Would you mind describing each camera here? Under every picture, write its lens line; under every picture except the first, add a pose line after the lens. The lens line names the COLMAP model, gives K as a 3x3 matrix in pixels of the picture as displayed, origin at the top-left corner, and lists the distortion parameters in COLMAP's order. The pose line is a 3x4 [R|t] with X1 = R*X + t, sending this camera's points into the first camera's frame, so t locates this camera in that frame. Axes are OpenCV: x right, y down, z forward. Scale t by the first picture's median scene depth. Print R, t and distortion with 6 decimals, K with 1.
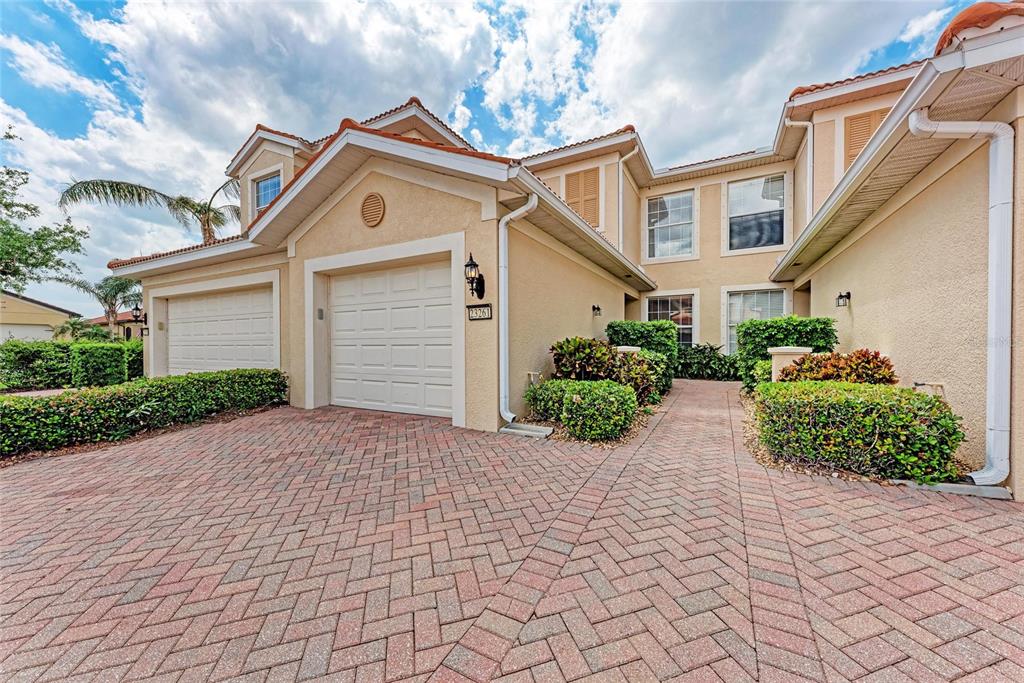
lens RADIAL K [[373.7, 0, 514.6], [0, 373.7, 348.0], [0, 0, 1]] dist [0.013064, -0.001035]
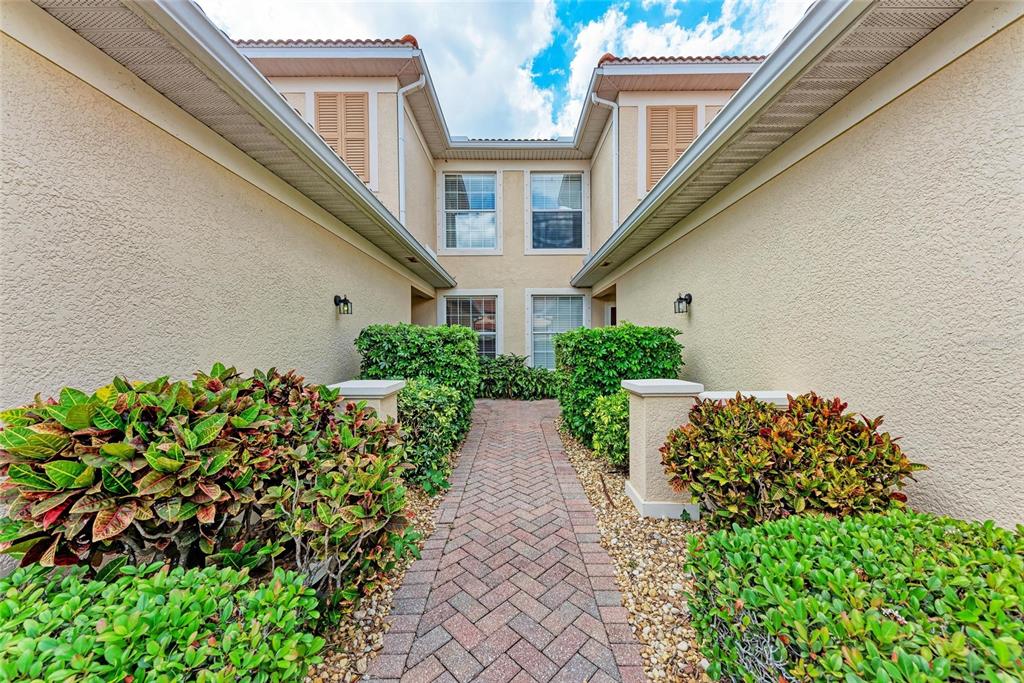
lens RADIAL K [[347.1, 0, 512.3], [0, 347.1, 345.2], [0, 0, 1]] dist [0.010709, -0.001899]
pose [[0.879065, -0.001642, 0.476699, 0.151234], [0.008056, 0.999902, -0.011413, -0.025163], [-0.476634, 0.013873, 0.878993, 0.333138]]
